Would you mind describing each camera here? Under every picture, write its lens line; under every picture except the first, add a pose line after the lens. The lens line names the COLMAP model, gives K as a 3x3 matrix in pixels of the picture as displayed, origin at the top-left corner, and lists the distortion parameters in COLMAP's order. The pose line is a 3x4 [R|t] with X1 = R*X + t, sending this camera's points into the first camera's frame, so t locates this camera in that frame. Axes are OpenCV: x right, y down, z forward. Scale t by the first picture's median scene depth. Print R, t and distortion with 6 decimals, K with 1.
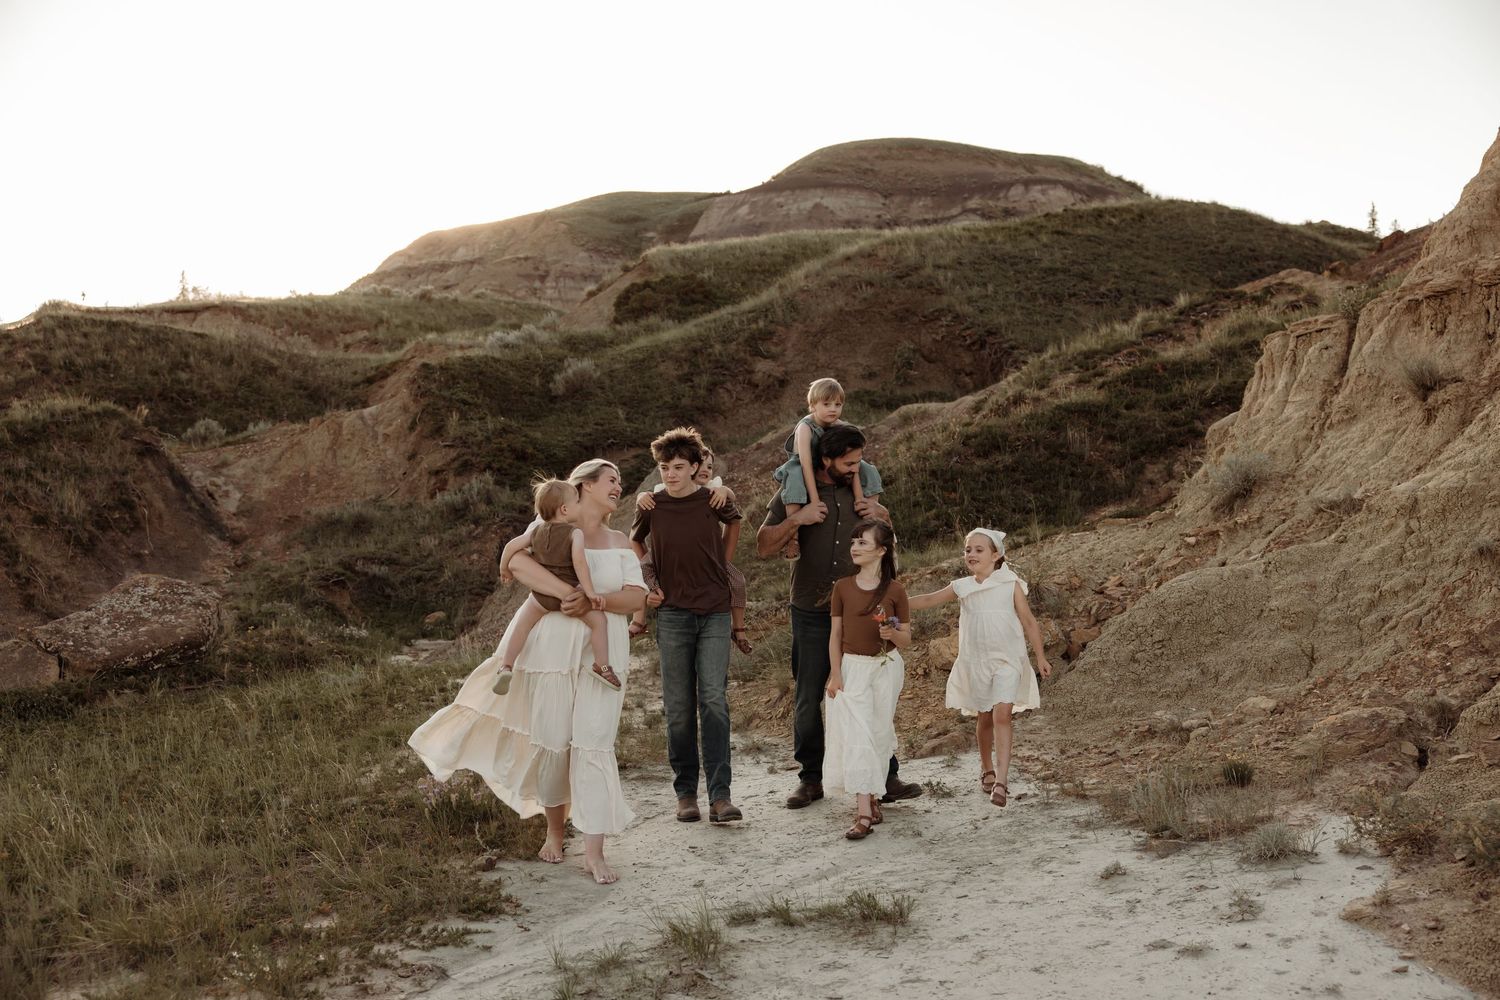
lens RADIAL K [[1697.5, 0, 750.0], [0, 1697.5, 500.0], [0, 0, 1]] dist [0.008387, 0.025644]
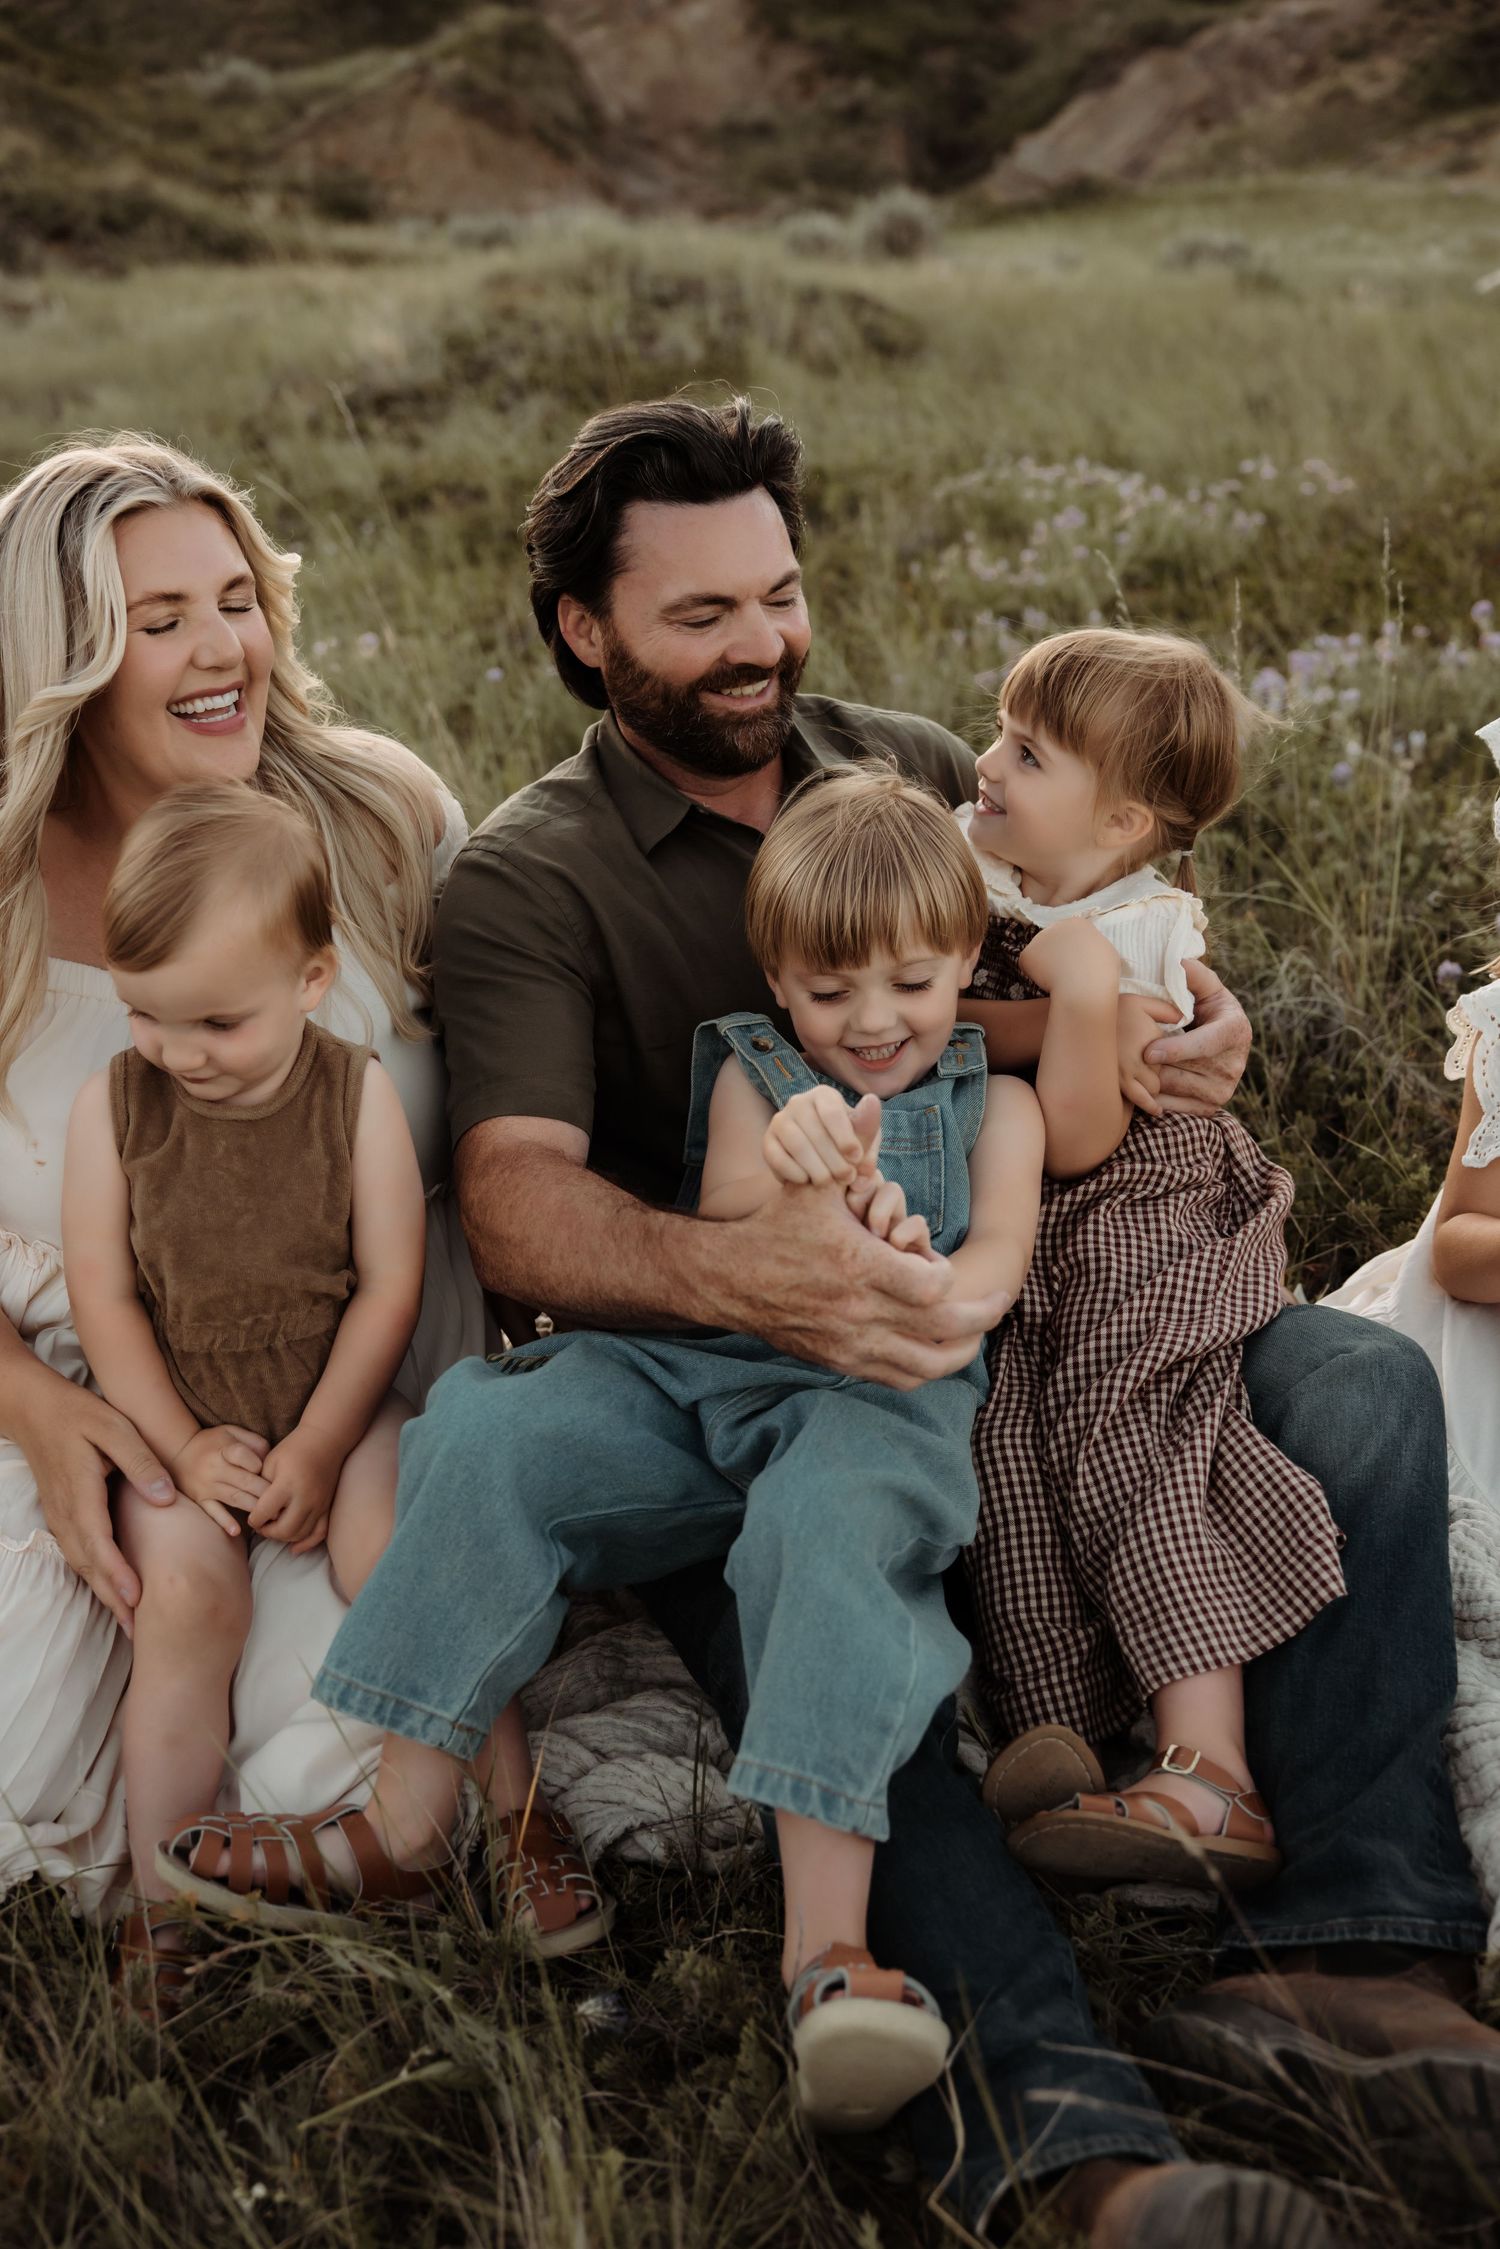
lens RADIAL K [[2514.9, 0, 750.0], [0, 2514.9, 1124.5], [0, 0, 1]] dist [-0.001369, 0.000821]
pose [[0.993352, -0.062476, 0.096688, -0.806805], [0.022627, 0.929494, 0.368144, 0.026736], [-0.112871, -0.363509, 0.924728, -1.379086]]
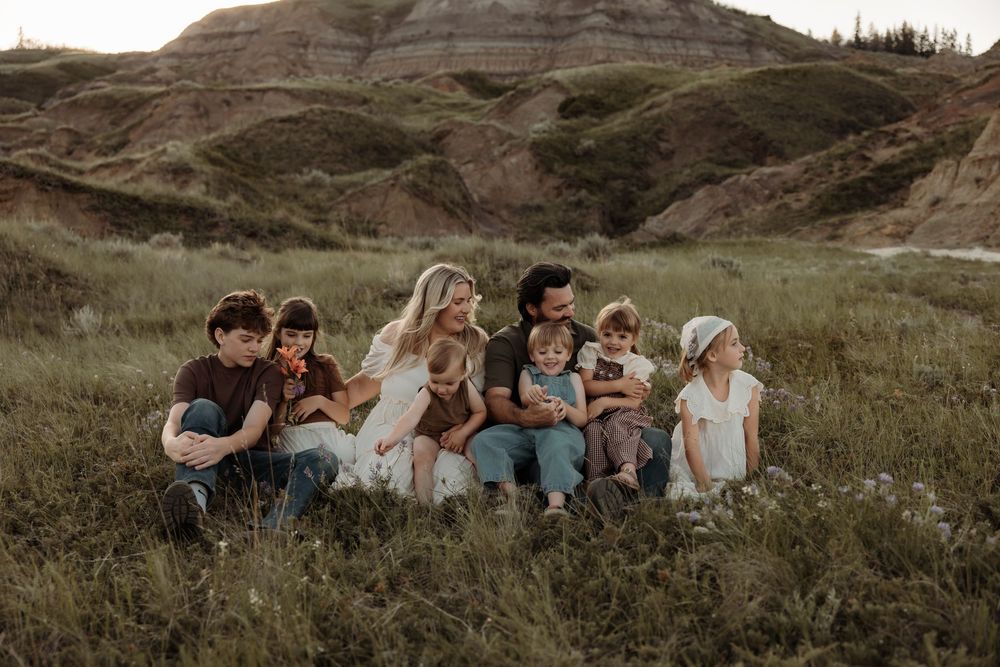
lens RADIAL K [[1241.2, 0, 500.0], [0, 1241.2, 333.5], [0, 0, 1]] dist [0.012656, 0.043057]
pose [[0.995806, 0.015447, 0.090176, -0.840189], [-0.024619, 0.994530, 0.101504, 0.026210], [-0.088114, -0.103298, 0.990740, -1.611783]]
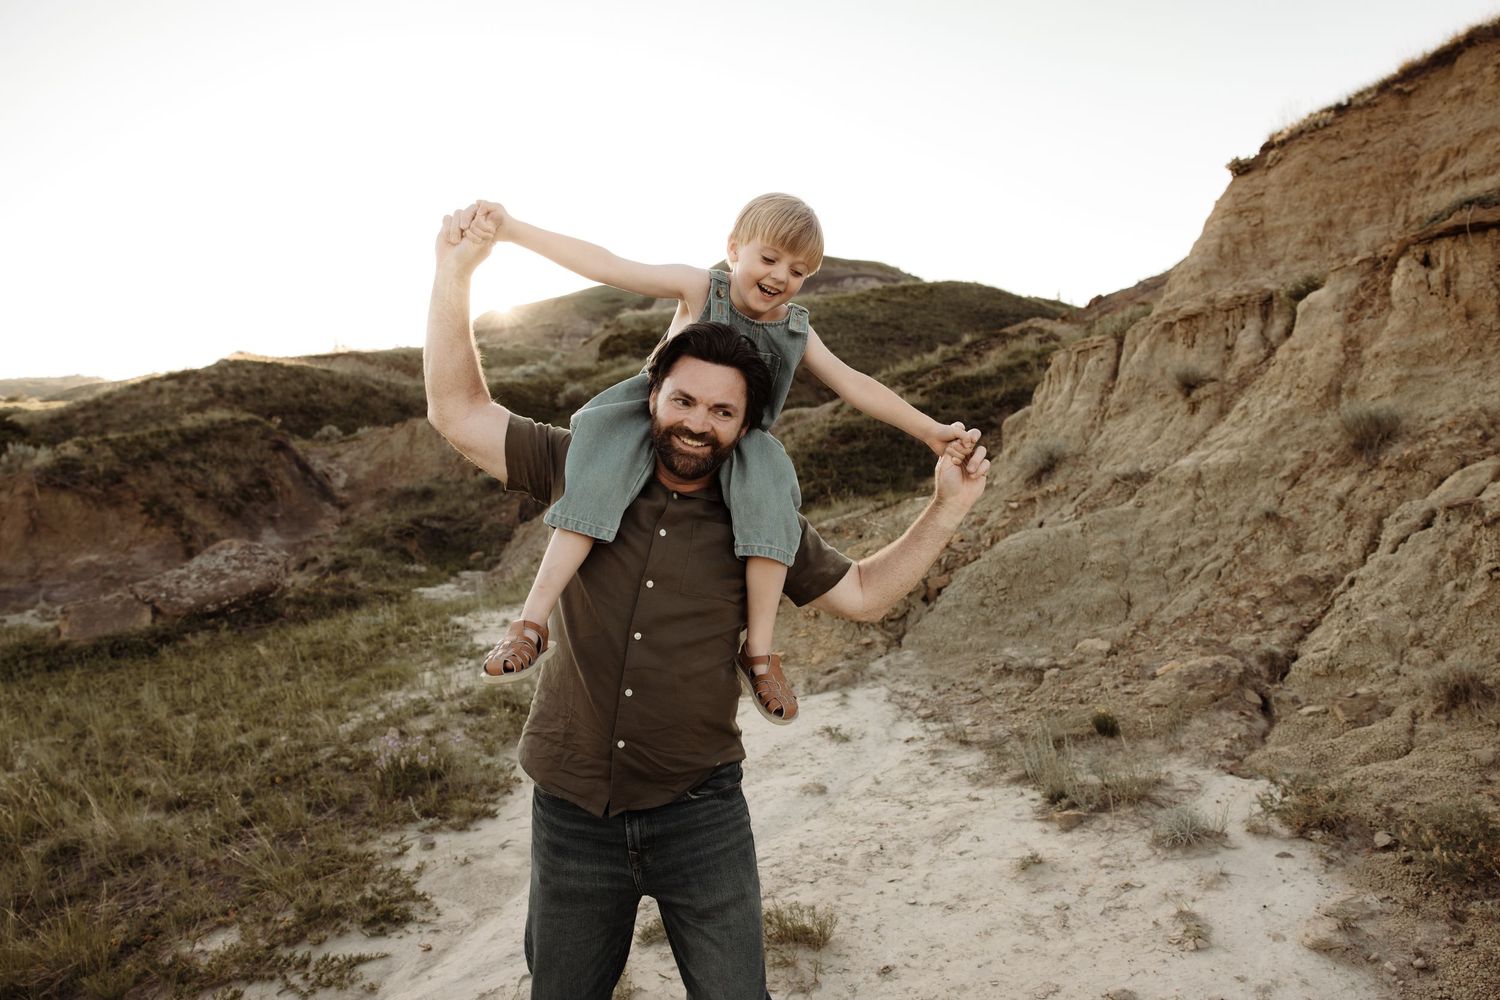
lens RADIAL K [[1018.5, 0, 750.0], [0, 1018.5, 500.0], [0, 0, 1]] dist [0.017225, -0.002286]
pose [[0.998173, -0.017454, 0.057847, 0.007057], [0.015766, 0.999440, 0.029511, -0.004493], [-0.058330, -0.028545, 0.997889, 0.150226]]
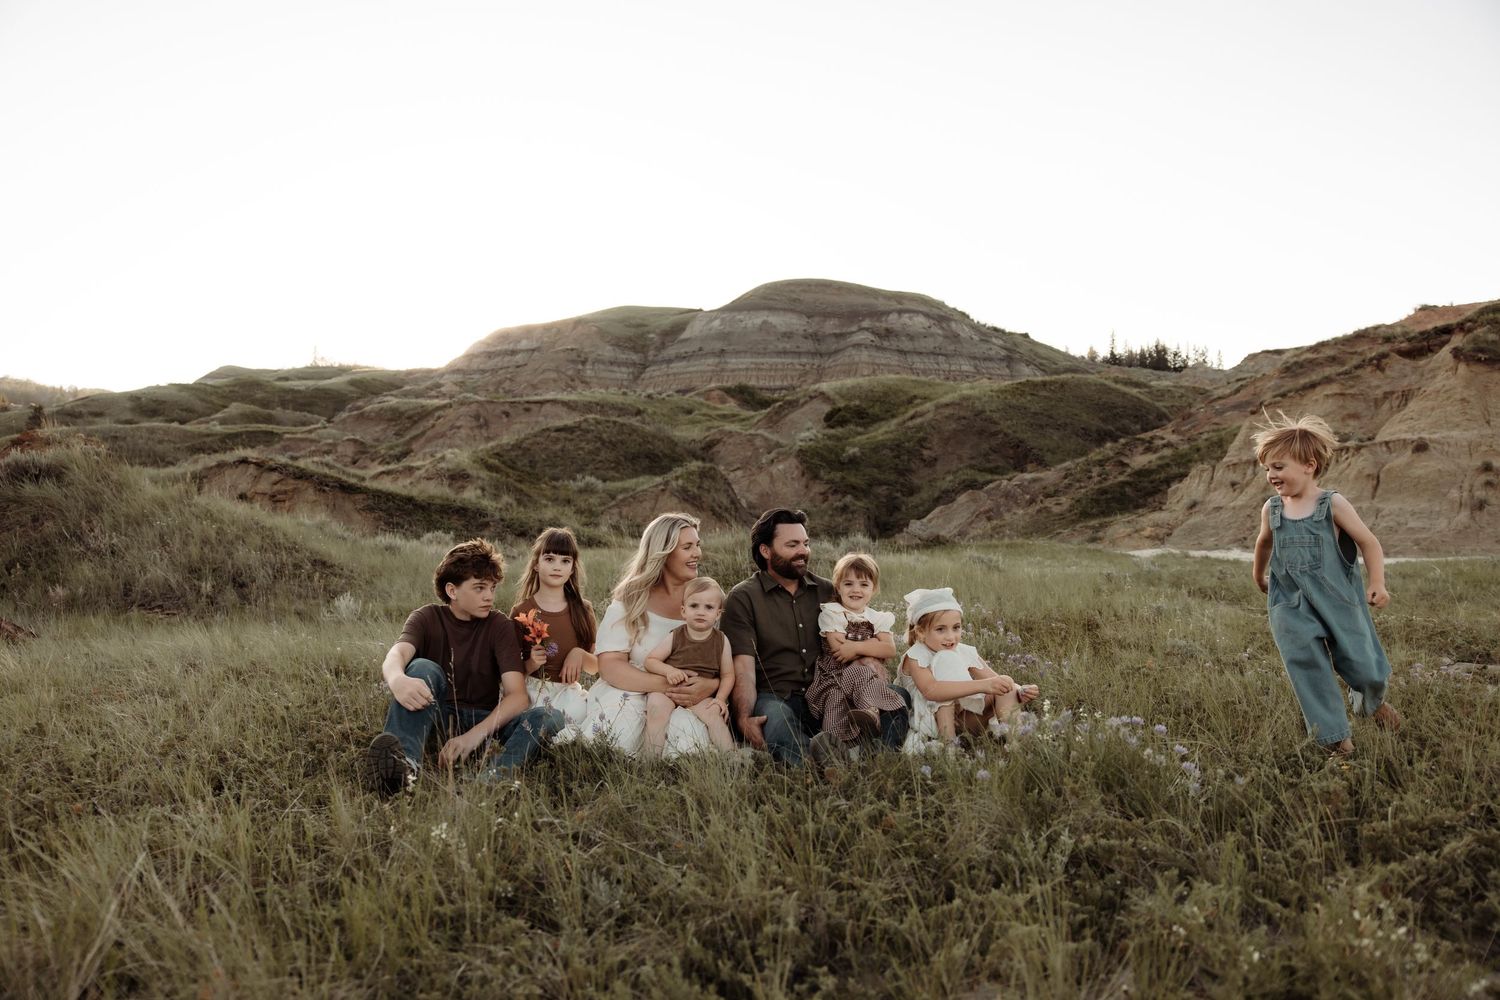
lens RADIAL K [[1212.8, 0, 750.0], [0, 1212.8, 500.0], [0, 0, 1]] dist [-0.002245, 0.001616]
pose [[0.997143, 0.025021, 0.071274, -0.831187], [-0.024181, 0.999628, -0.012629, 0.037824], [-0.071563, 0.010869, 0.997377, -1.601229]]
